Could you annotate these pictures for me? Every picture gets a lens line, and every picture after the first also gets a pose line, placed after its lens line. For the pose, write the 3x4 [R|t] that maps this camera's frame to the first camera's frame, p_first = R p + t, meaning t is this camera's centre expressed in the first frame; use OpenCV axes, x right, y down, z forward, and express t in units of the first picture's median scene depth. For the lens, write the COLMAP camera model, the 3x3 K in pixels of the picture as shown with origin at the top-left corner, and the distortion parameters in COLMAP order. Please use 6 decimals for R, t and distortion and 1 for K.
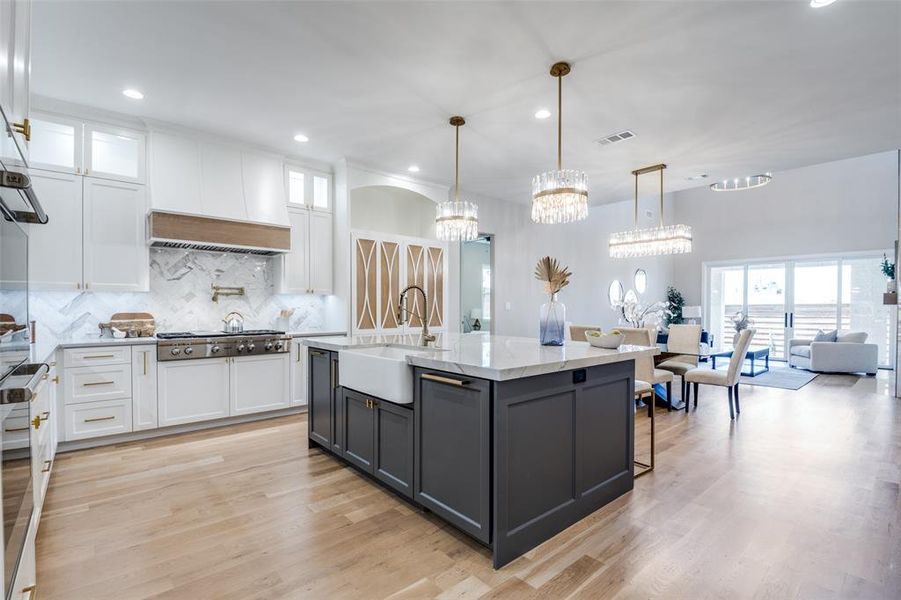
lens RADIAL K [[415.9, 0, 450.1], [0, 415.9, 309.5], [0, 0, 1]] dist [0.000863, -0.015199]
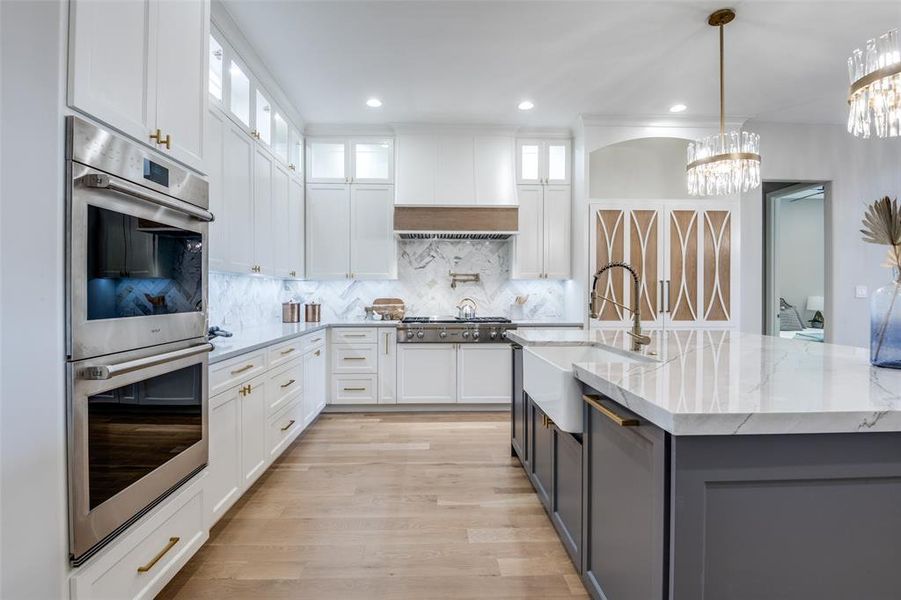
lens RADIAL K [[432.6, 0, 447.4], [0, 432.6, 294.9], [0, 0, 1]] dist [0.019333, -0.029203]
pose [[0.773753, 0.003024, -0.633480, 0.116136], [-0.004253, 0.999991, -0.000422, -0.001779], [0.633473, 0.003021, 0.773759, 0.187808]]
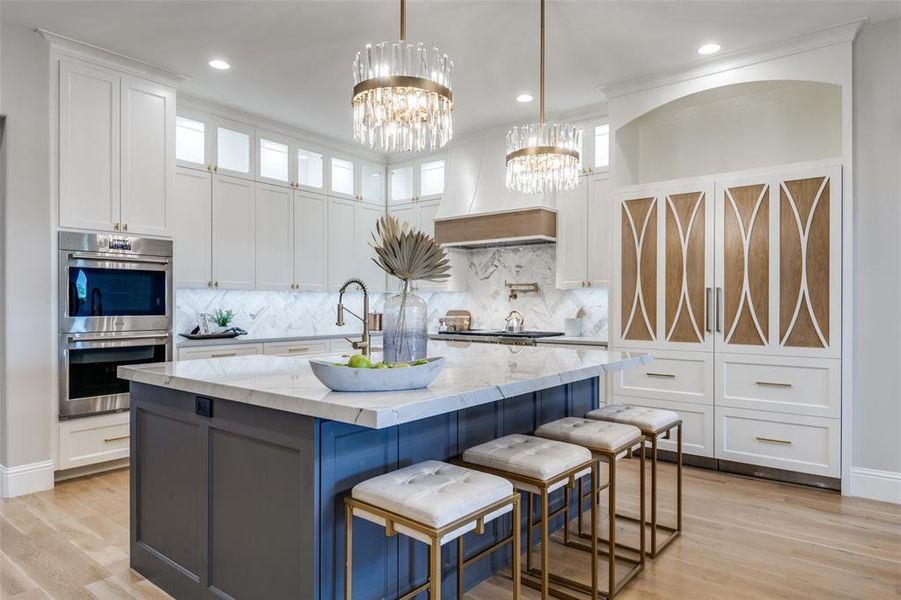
lens RADIAL K [[551.0, 0, 449.8], [0, 551.0, 304.1], [0, 0, 1]] dist [-0.001853, -0.000668]
pose [[0.172567, -0.000751, -0.984998, 0.746106], [-0.007198, 0.999972, -0.002023, -0.005346], [0.984972, 0.007439, 0.172556, 0.740410]]
